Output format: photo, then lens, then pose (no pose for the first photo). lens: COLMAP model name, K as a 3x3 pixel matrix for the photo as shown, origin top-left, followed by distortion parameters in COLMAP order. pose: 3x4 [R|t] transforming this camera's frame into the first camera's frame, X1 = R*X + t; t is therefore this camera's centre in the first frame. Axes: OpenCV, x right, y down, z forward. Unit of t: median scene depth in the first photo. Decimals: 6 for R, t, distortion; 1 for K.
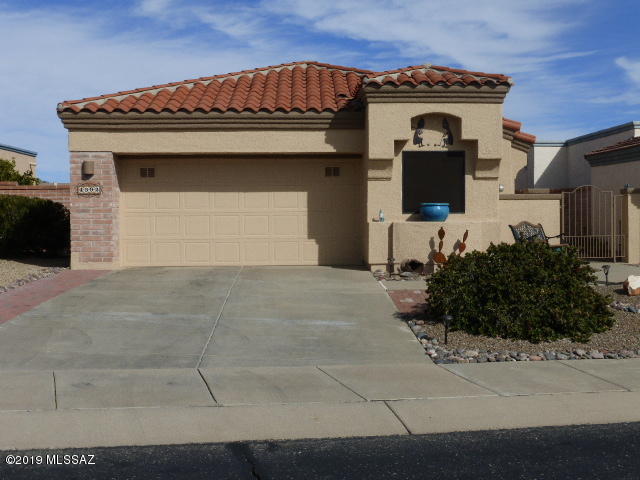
lens RADIAL K [[919.8, 0, 320.1], [0, 919.8, 236.7], [0, 0, 1]] dist [-0.166414, 0.000000]
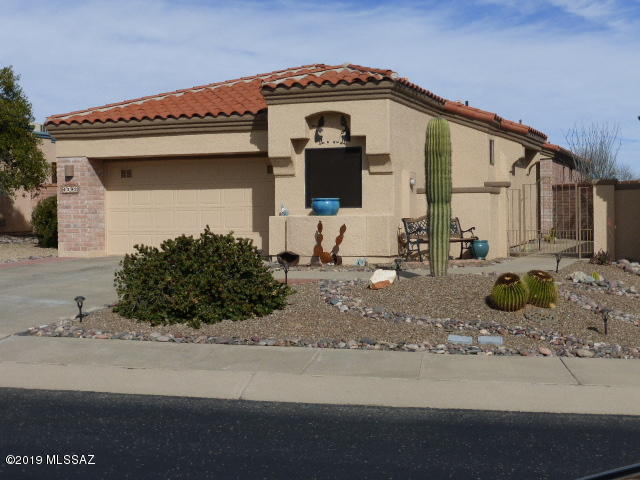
lens RADIAL K [[919.8, 0, 320.2], [0, 919.8, 242.3], [0, 0, 1]] dist [-0.166414, 0.000000]
pose [[0.926149, 0.009571, -0.377037, 0.500221], [-0.003595, 0.999857, 0.016550, -0.003705], [0.377141, -0.013972, 0.926050, 0.030035]]
